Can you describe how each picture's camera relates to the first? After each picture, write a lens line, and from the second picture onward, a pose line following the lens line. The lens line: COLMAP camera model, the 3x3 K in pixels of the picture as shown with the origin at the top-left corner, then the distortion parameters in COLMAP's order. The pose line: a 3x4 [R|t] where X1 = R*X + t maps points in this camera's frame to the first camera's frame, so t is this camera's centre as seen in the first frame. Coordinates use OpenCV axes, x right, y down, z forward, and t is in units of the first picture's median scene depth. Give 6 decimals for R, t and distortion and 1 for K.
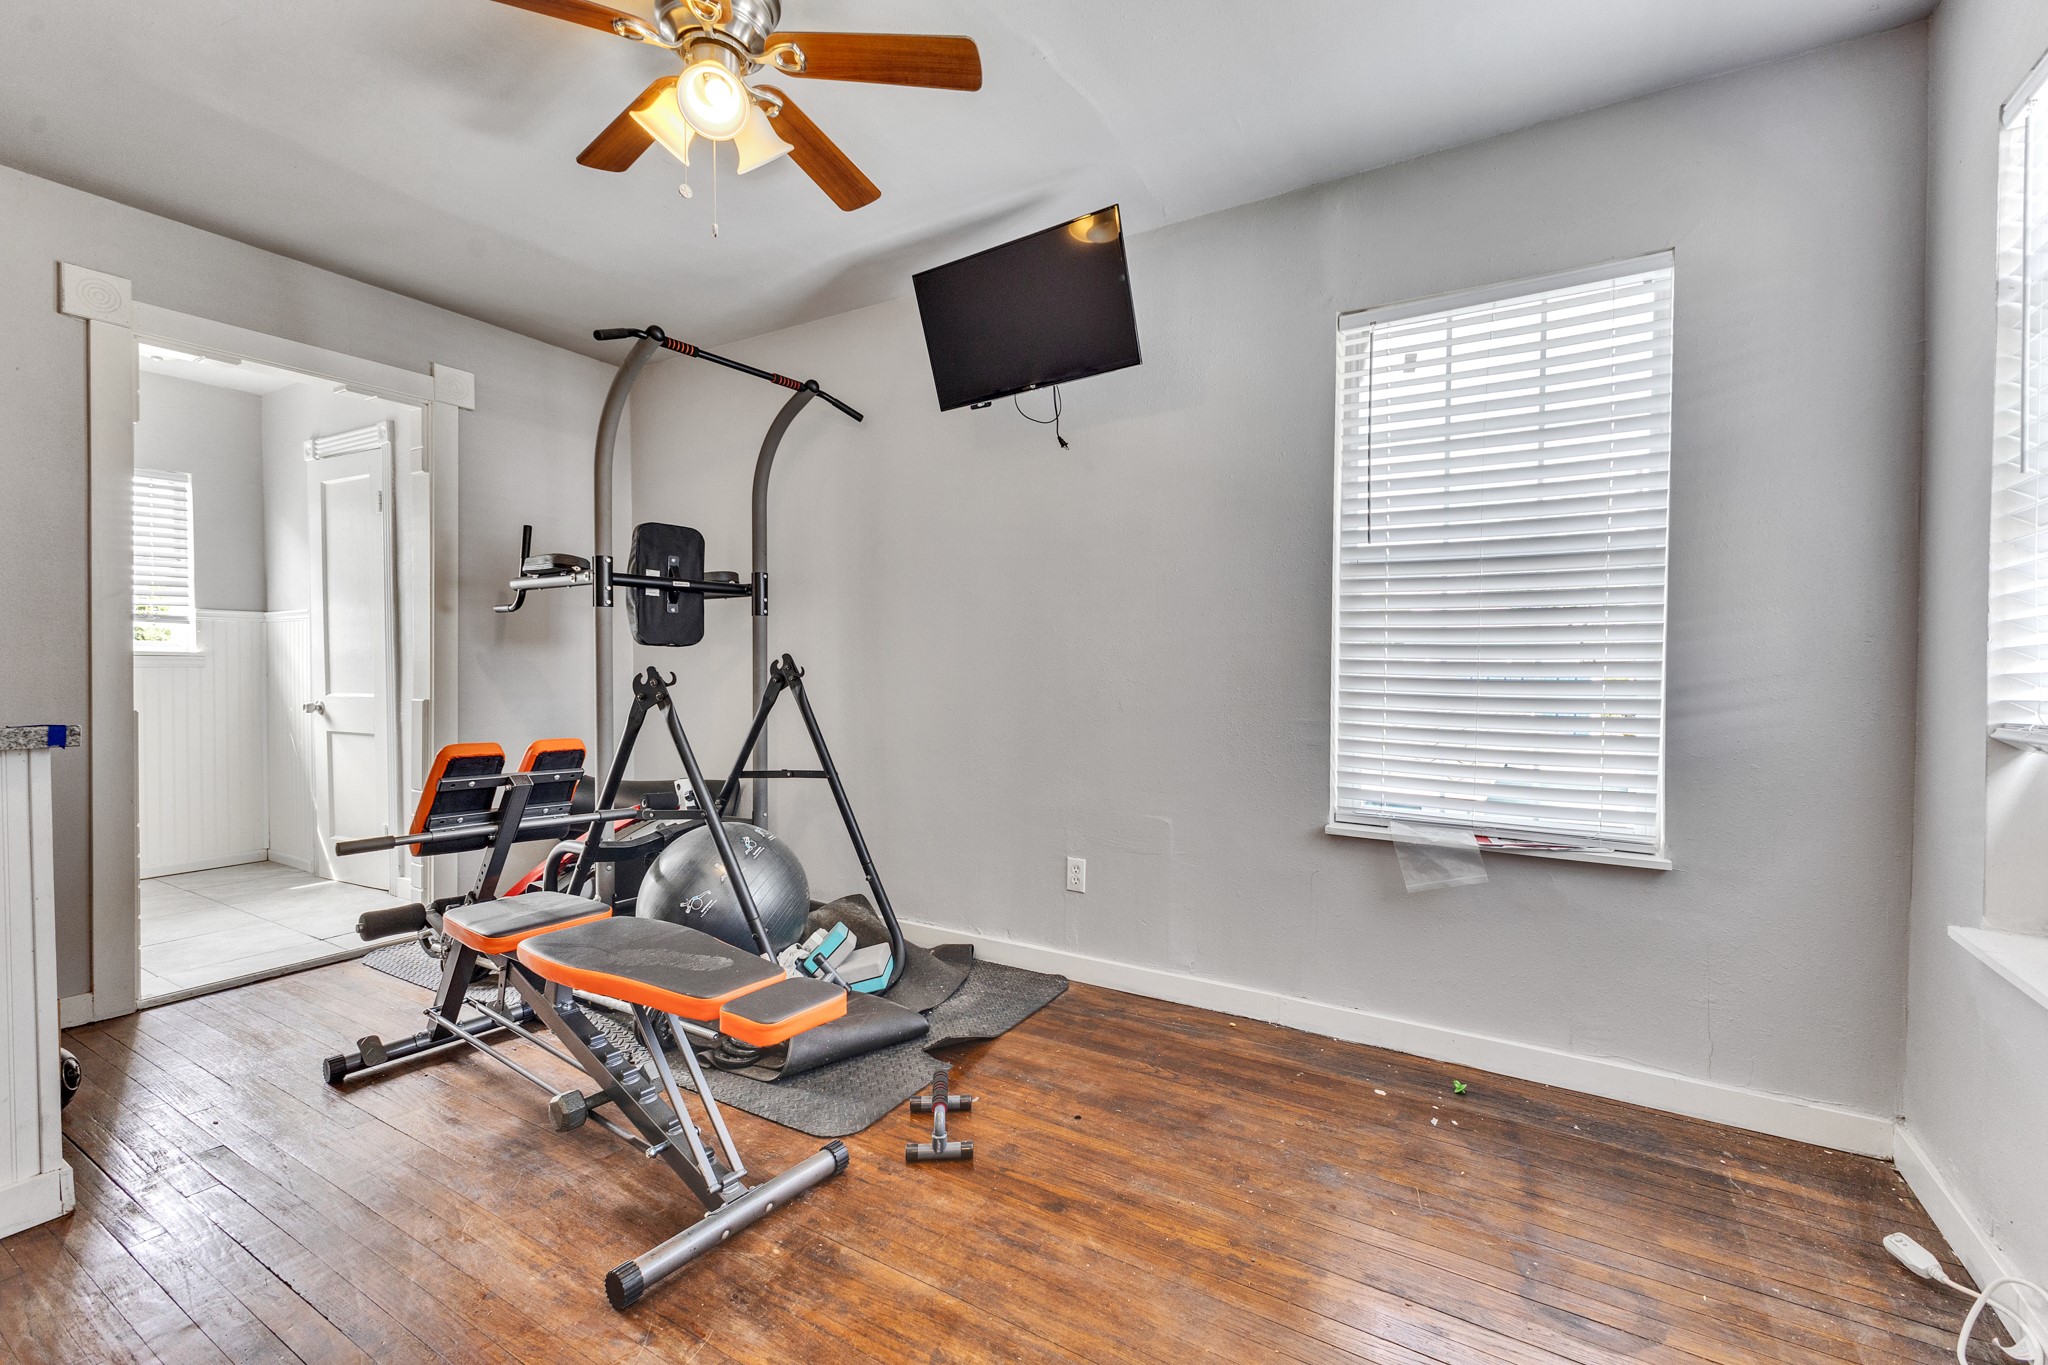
lens RADIAL K [[880.6, 0, 1025.4], [0, 880.6, 685.6], [0, 0, 1]] dist [0.011410, -0.001664]
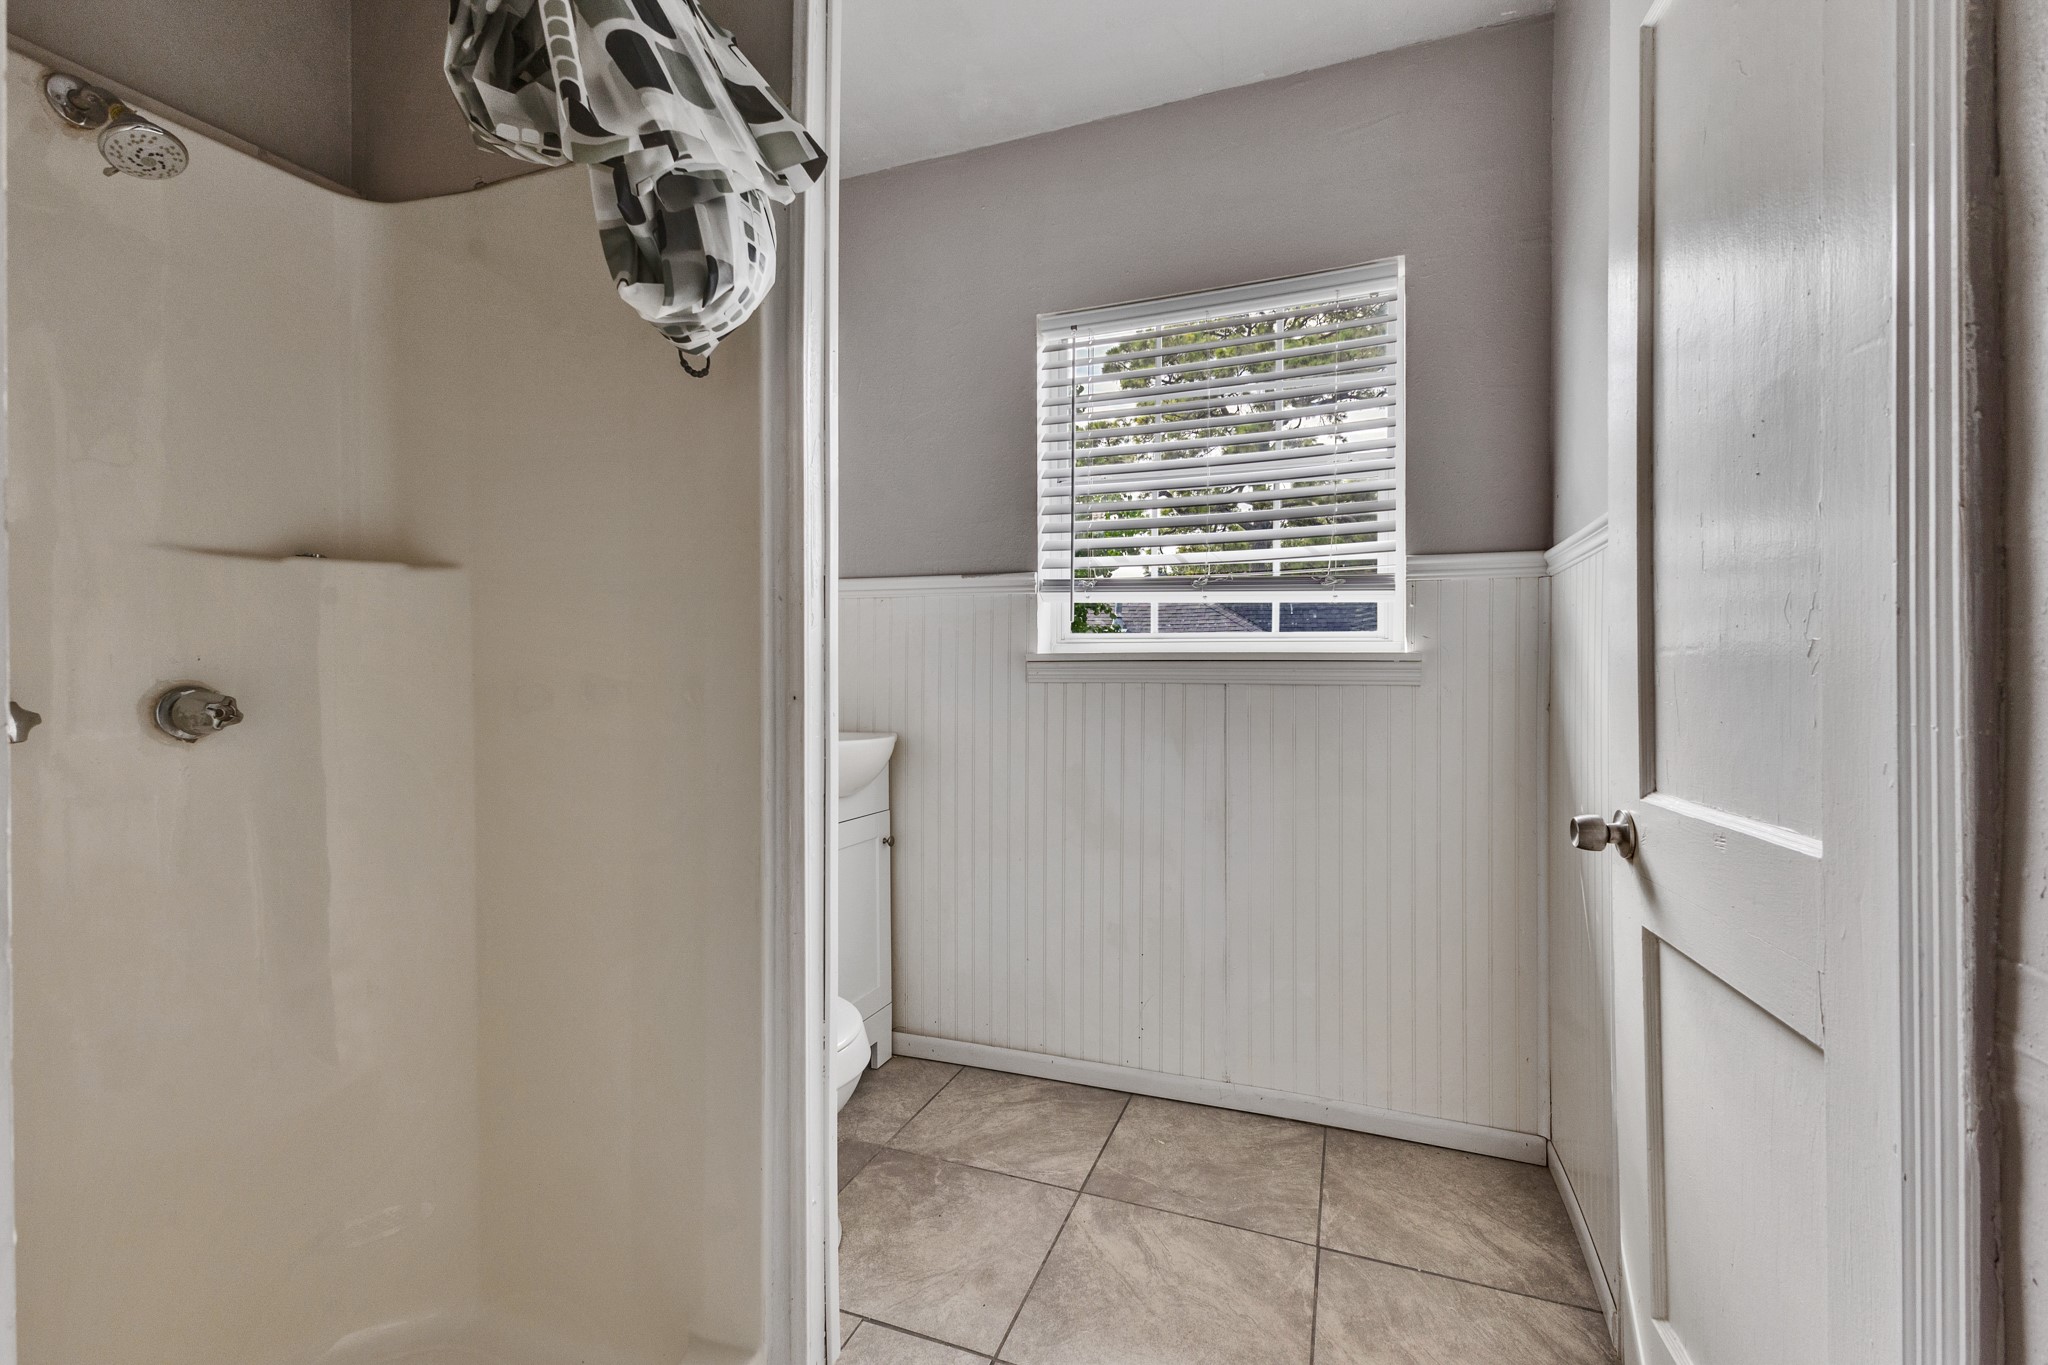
lens RADIAL K [[880.6, 0, 1022.3], [0, 880.6, 678.6], [0, 0, 1]] dist [0.011410, -0.001664]
pose [[0.185509, -0.001418, -0.982641, -0.532510], [-0.010781, 0.999936, -0.003478, -0.020783], [0.982583, 0.011239, 0.185482, 0.728513]]
